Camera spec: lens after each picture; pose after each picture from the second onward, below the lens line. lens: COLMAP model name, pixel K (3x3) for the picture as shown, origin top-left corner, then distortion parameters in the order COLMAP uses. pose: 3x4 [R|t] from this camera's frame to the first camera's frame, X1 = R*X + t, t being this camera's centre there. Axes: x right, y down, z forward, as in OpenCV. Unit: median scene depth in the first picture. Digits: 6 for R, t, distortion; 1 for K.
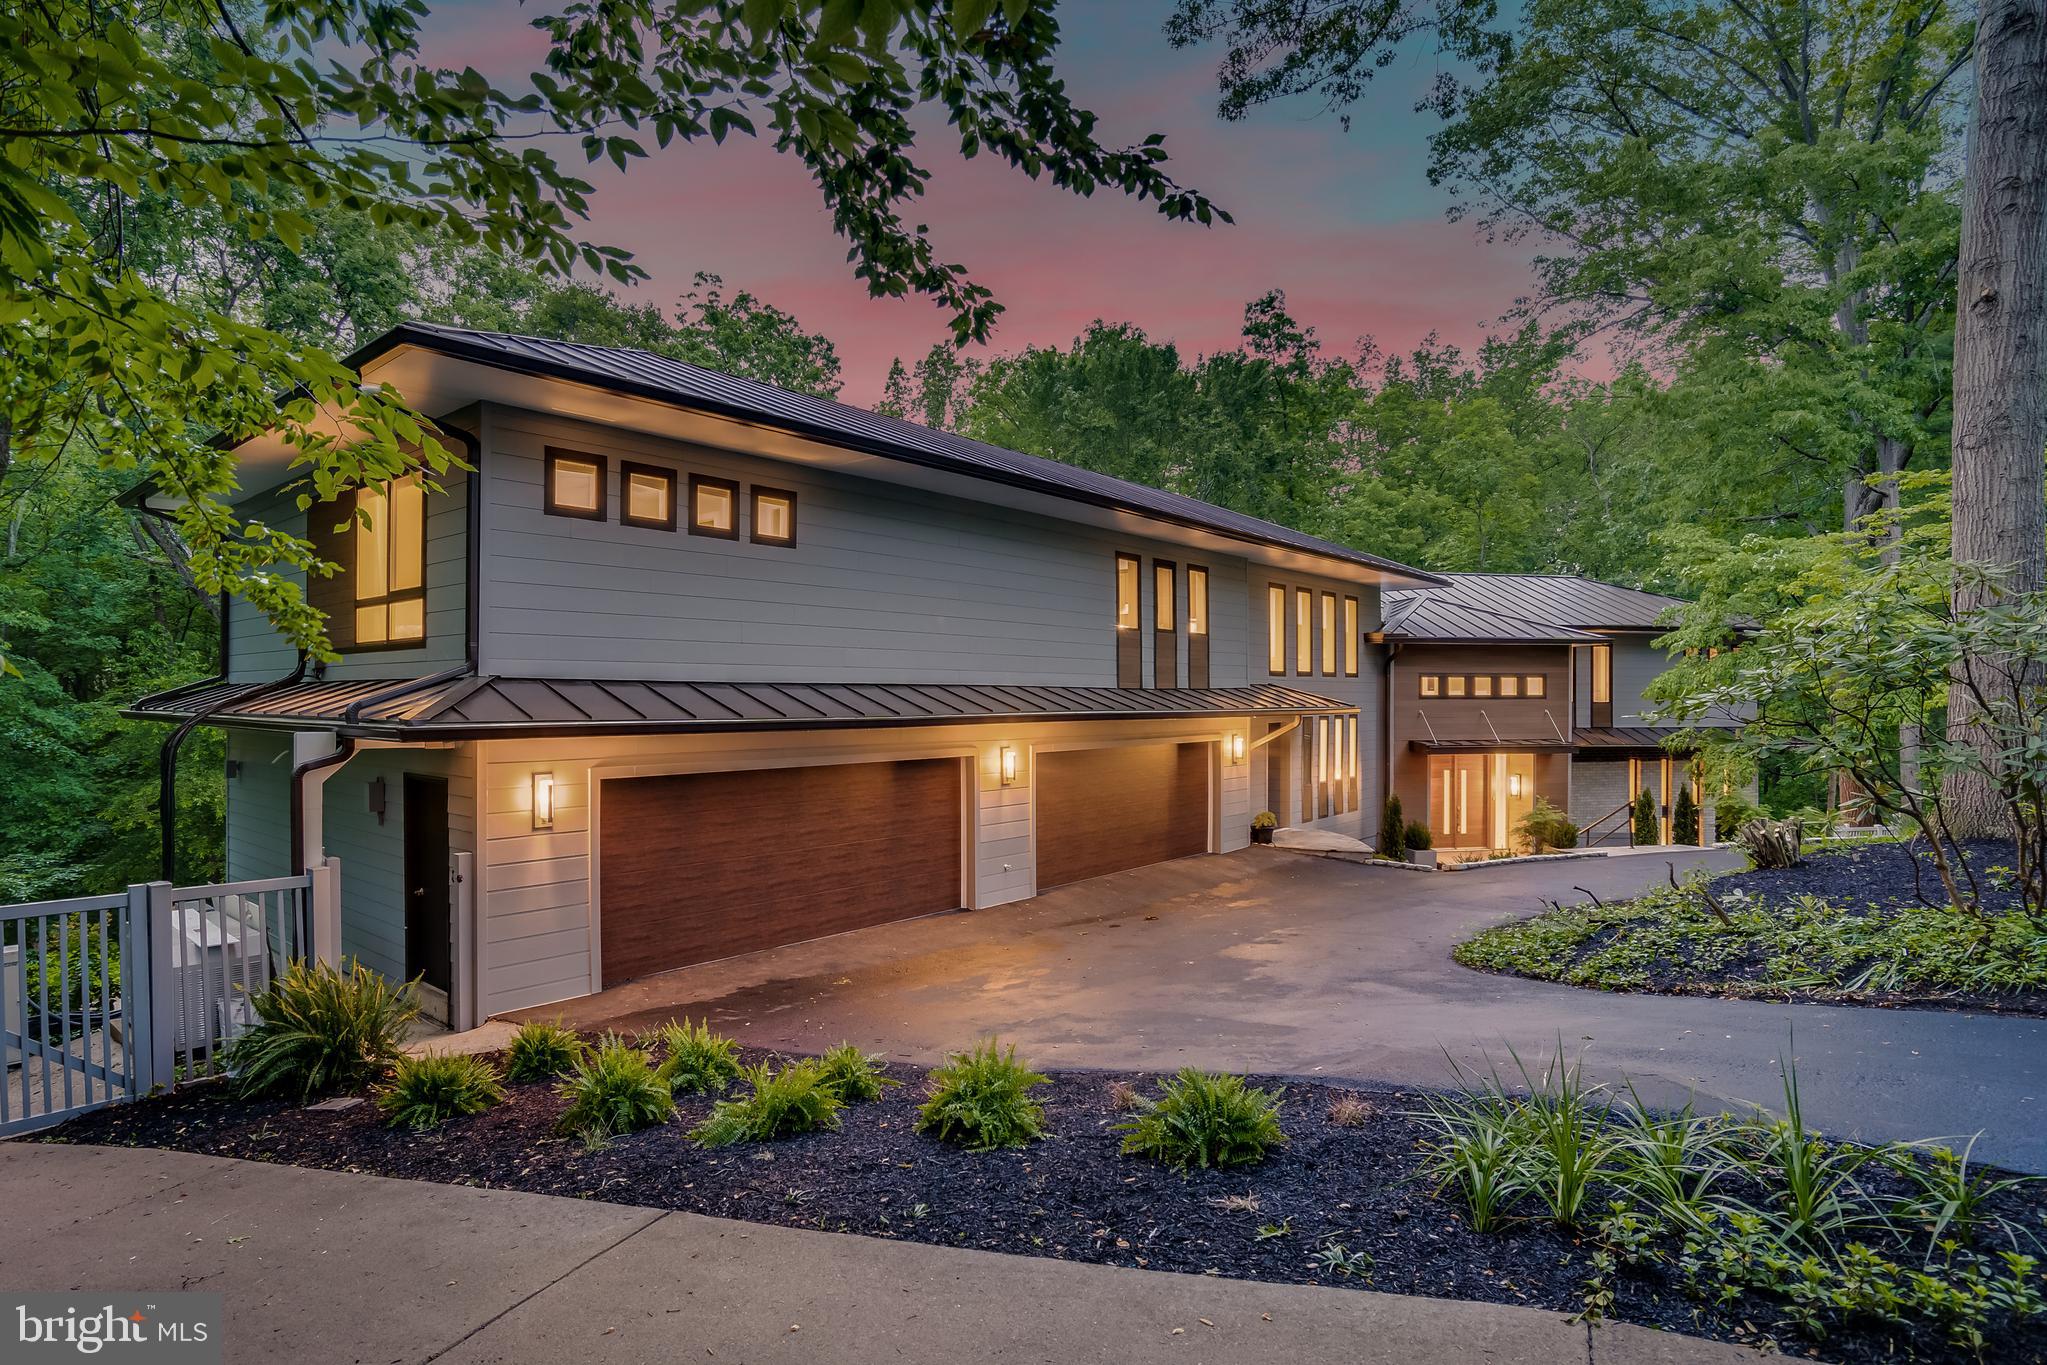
lens RADIAL K [[1085.9, 0, 978.8], [0, 1085.9, 685.0], [0, 0, 1]] dist [-0.052266, 0.017973]
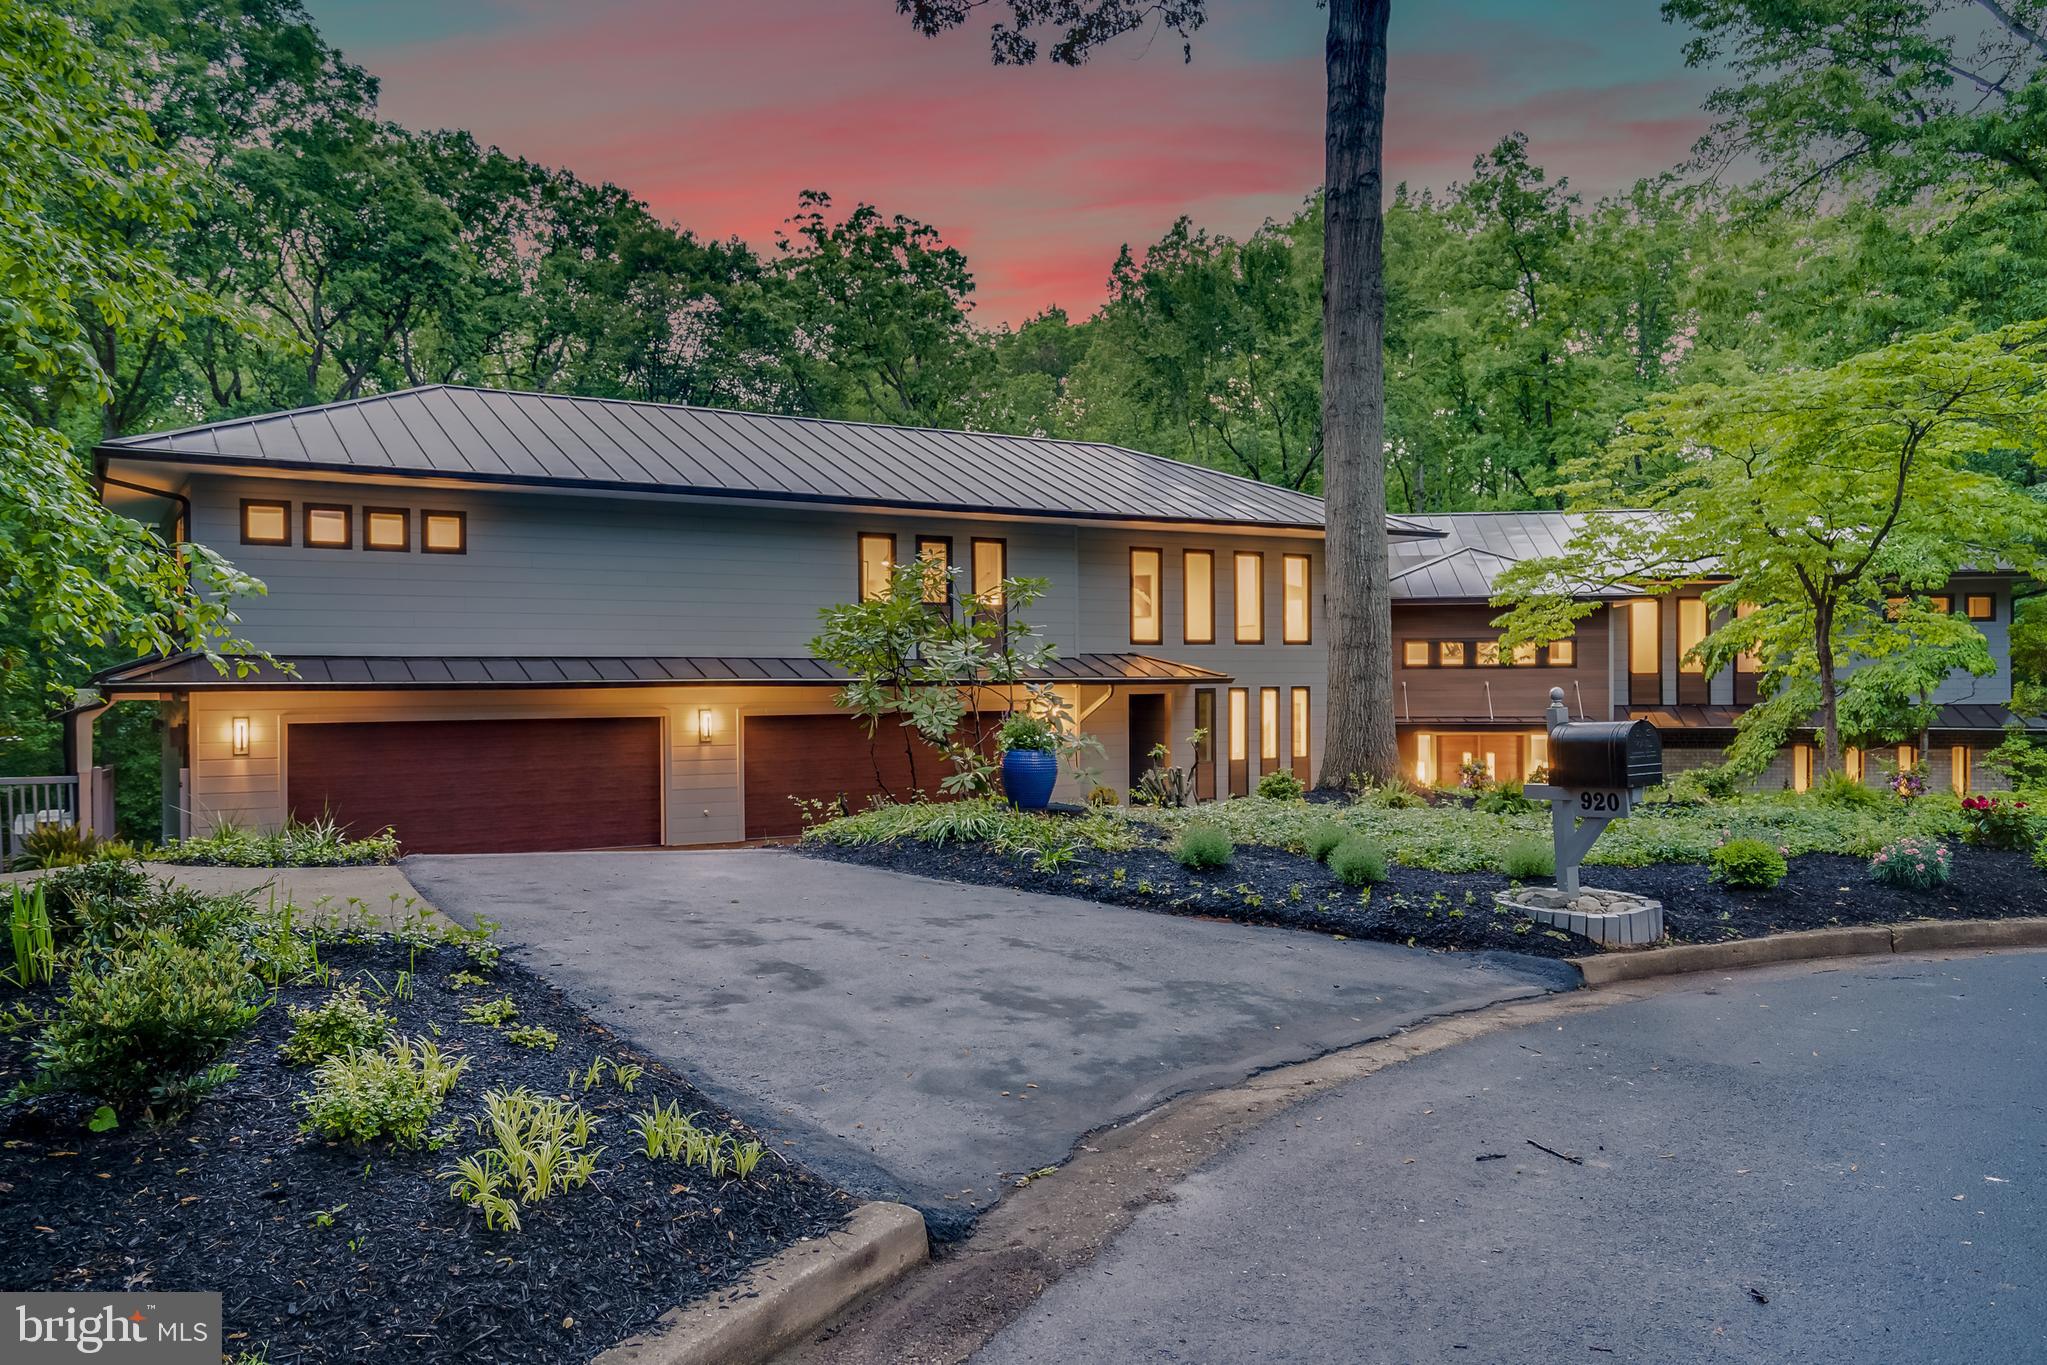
lens RADIAL K [[1547.9, 0, 1023.5], [0, 1547.9, 682.5], [0, 0, 1]] dist [0.006055, -0.002381]
pose [[0.954269, -0.003177, -0.298931, 0.812965], [0.007763, 0.999870, 0.014153, 0.006478], [0.298847, -0.015826, 0.954170, -0.465133]]
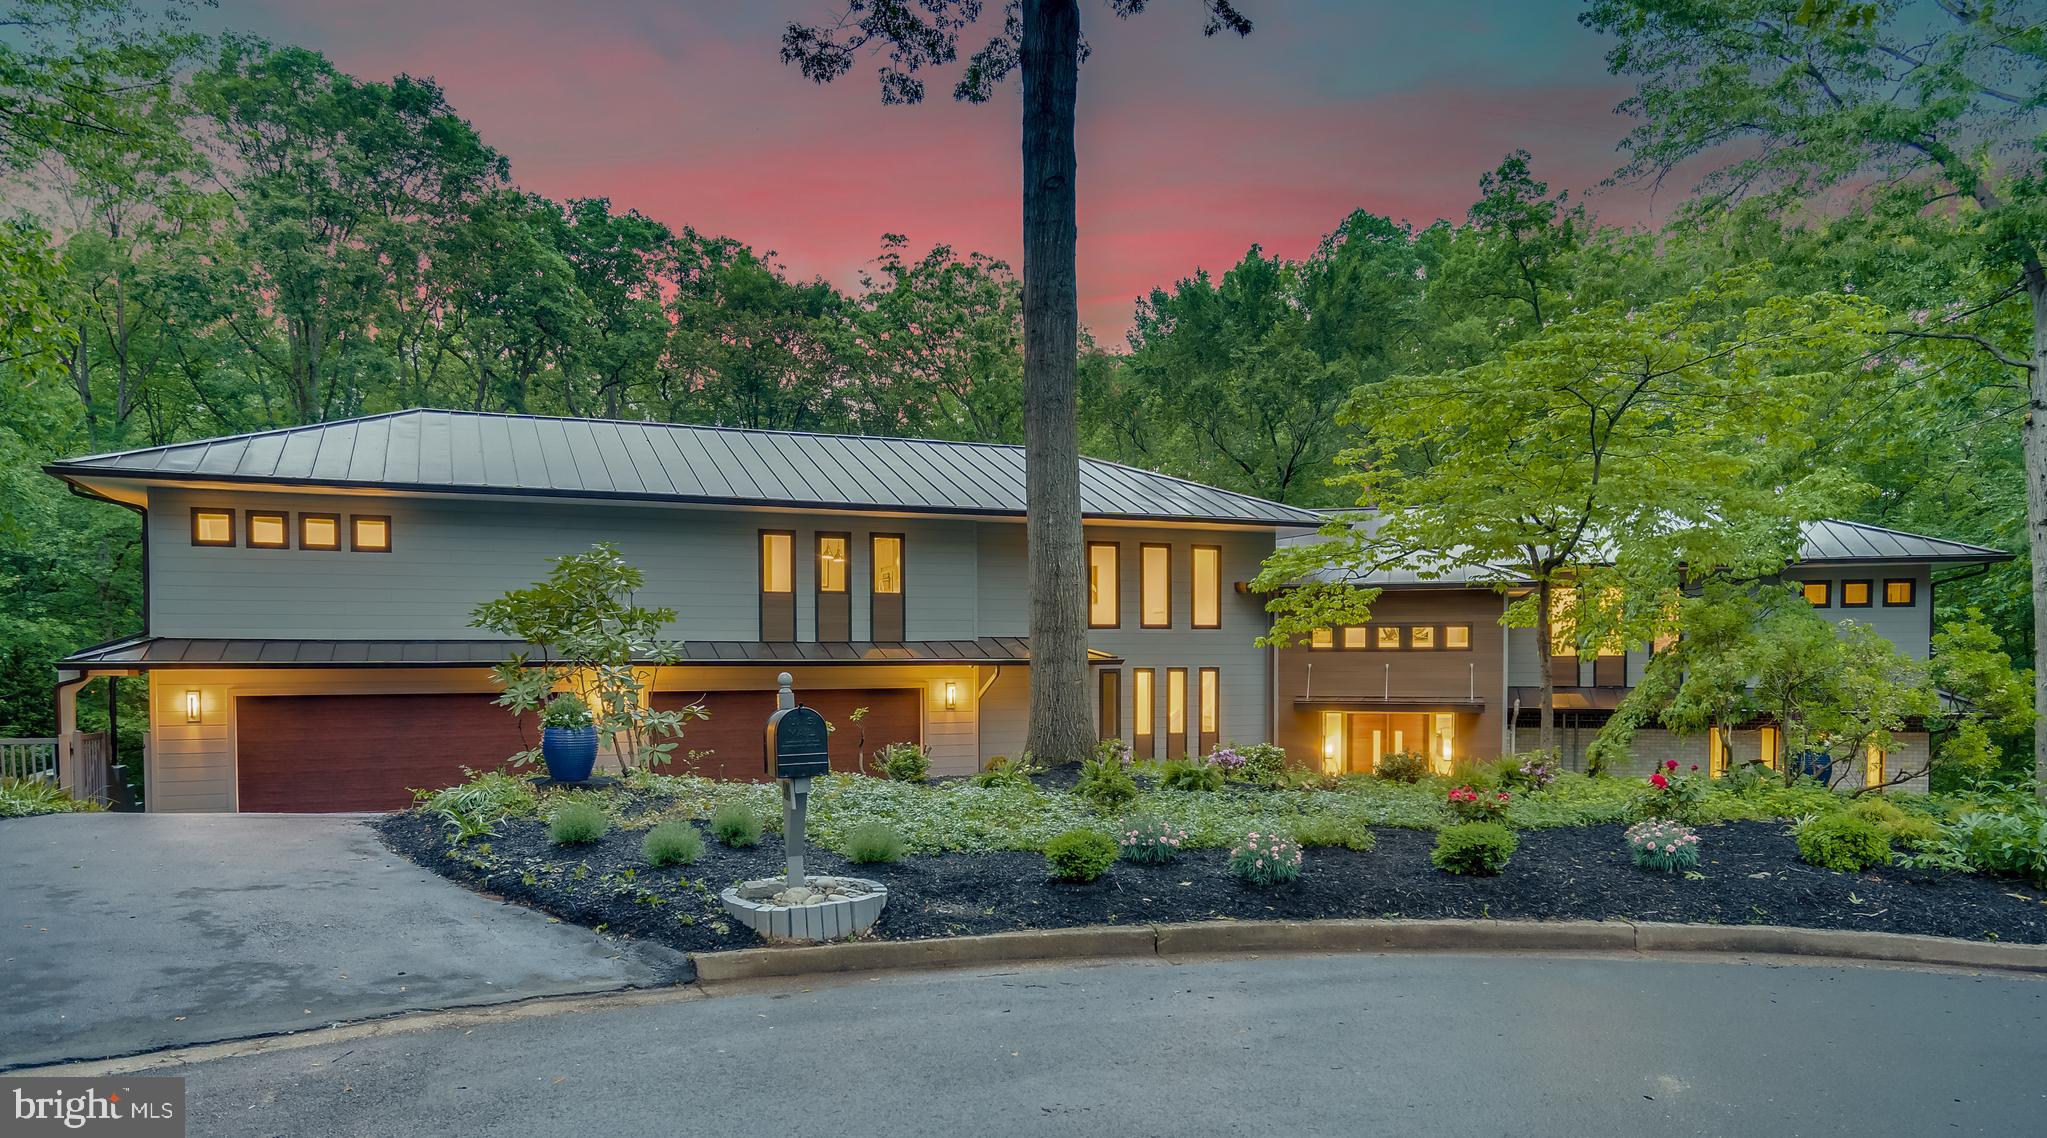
lens RADIAL K [[1328.4, 0, 1022.2], [0, 1328.4, 696.1], [0, 0, 1]] dist [-0.020165, 0.005528]
pose [[0.898716, 0.011053, -0.438393, 1.143573], [0.006680, 0.999221, 0.038888, 0.008439], [0.438481, -0.037878, 0.897942, -0.234660]]
